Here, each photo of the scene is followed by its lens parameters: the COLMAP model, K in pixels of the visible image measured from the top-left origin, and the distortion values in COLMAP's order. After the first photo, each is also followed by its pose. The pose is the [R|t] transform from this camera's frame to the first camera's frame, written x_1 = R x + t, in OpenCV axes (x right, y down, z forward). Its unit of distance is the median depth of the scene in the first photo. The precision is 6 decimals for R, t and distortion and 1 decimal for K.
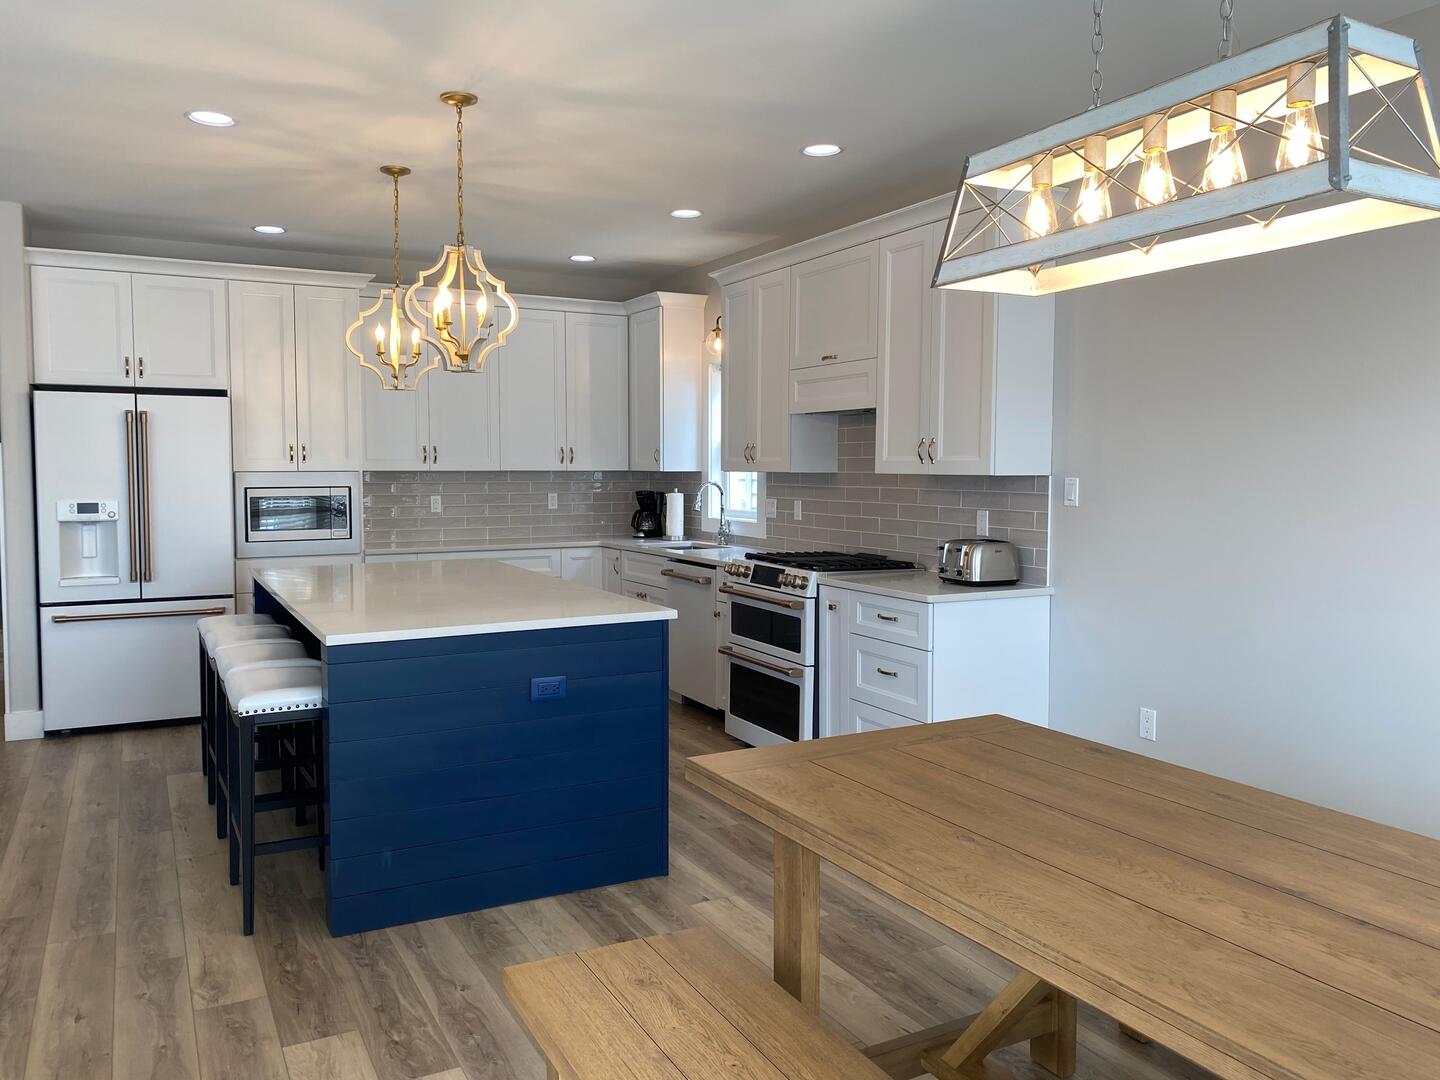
lens RADIAL K [[1092.6, 0, 714.4], [0, 1092.6, 525.6], [0, 0, 1]] dist [0.039349, -0.046452]
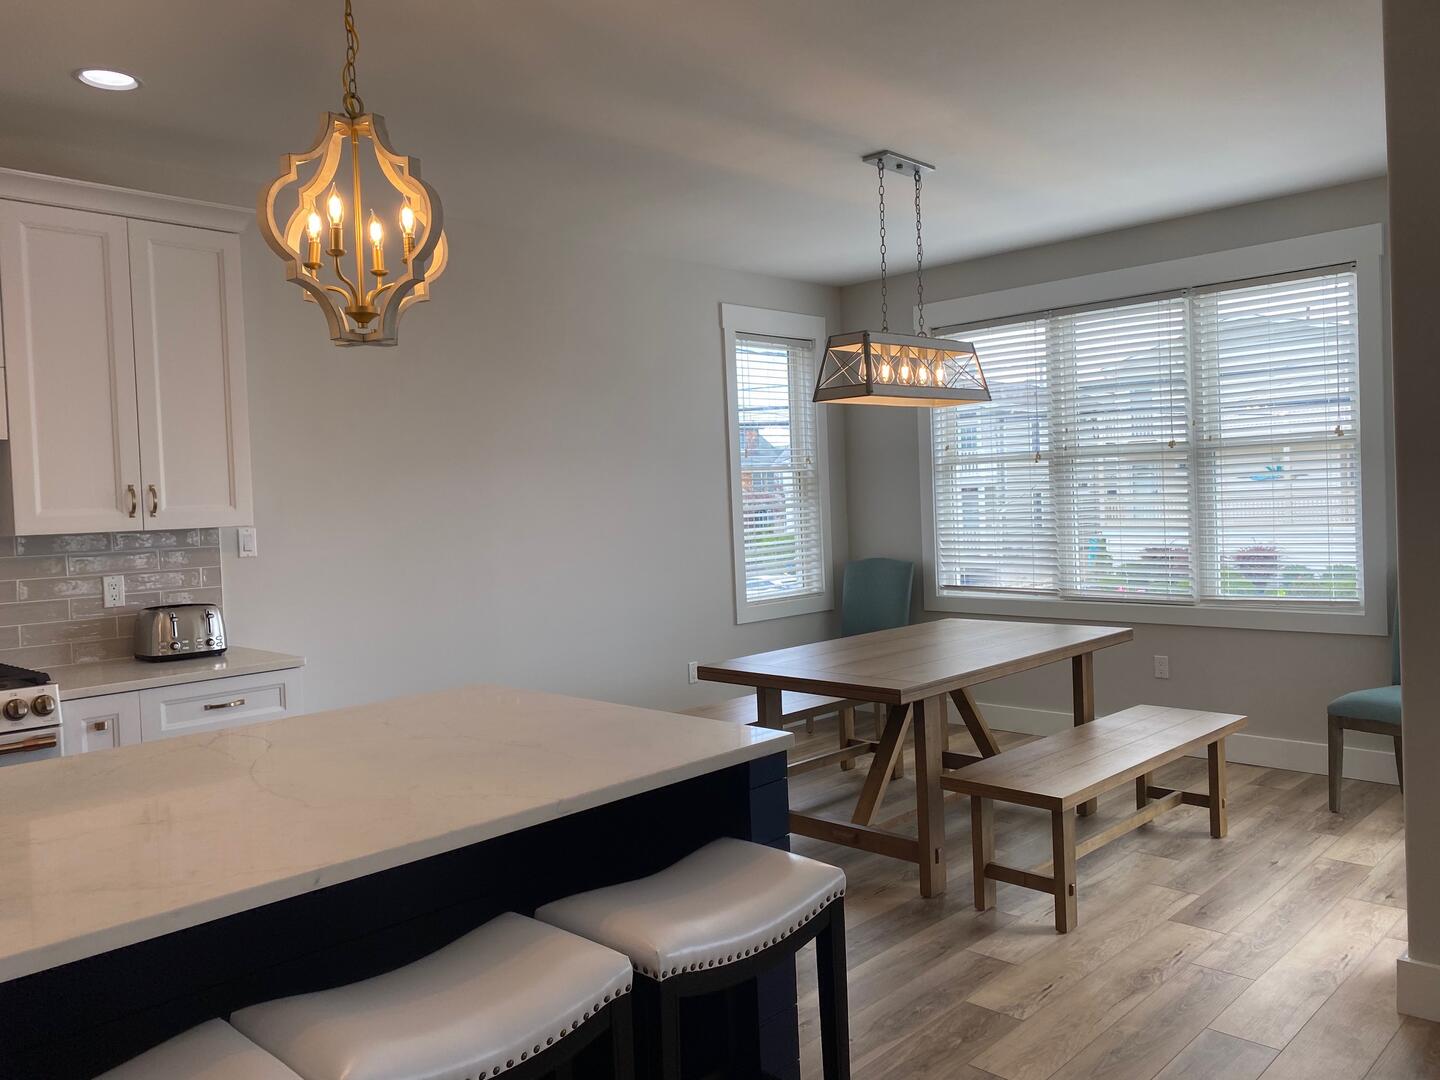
lens RADIAL K [[1092.6, 0, 698.6], [0, 1092.6, 530.2], [0, 0, 1]] dist [0.039349, -0.046452]
pose [[-0.299379, -0.015651, 0.954006, -0.561012], [0.091716, 0.994763, 0.045101, -0.037723], [-0.949716, 0.101000, -0.296376, 0.699336]]
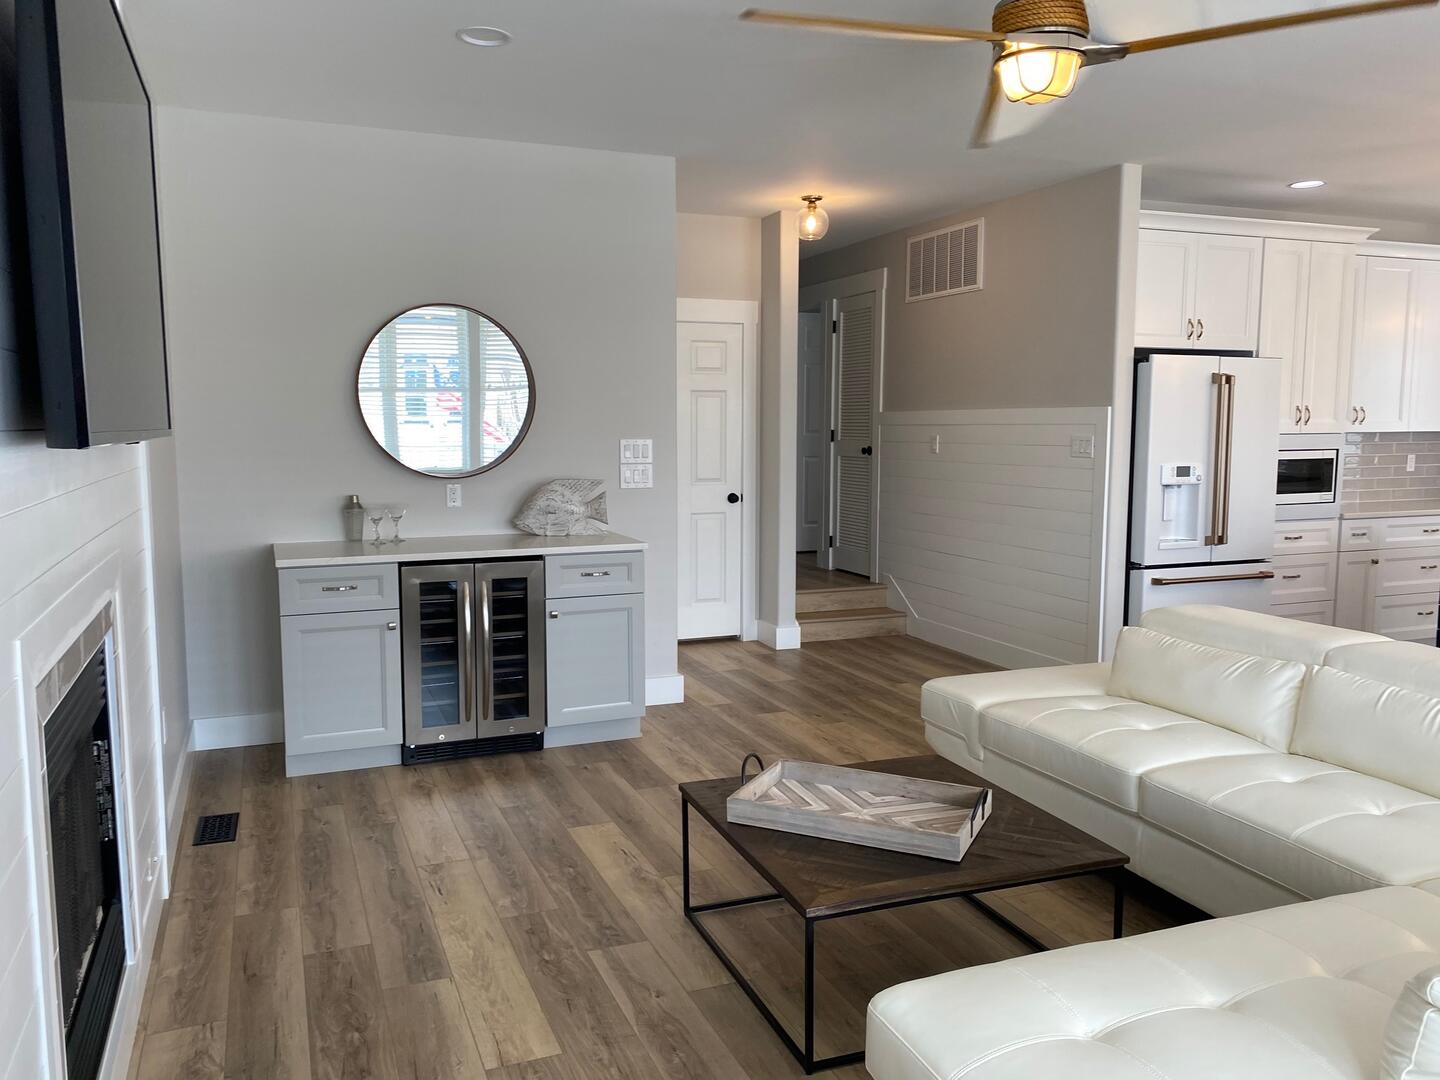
lens RADIAL K [[1092.6, 0, 702.6], [0, 1092.6, 535.9], [0, 0, 1]] dist [0.039349, -0.046452]
pose [[0.993935, 0.009437, -0.109561, -0.881444], [-0.004117, 0.998806, 0.048681, -0.004019], [0.109890, -0.047935, 0.992787, -0.044140]]
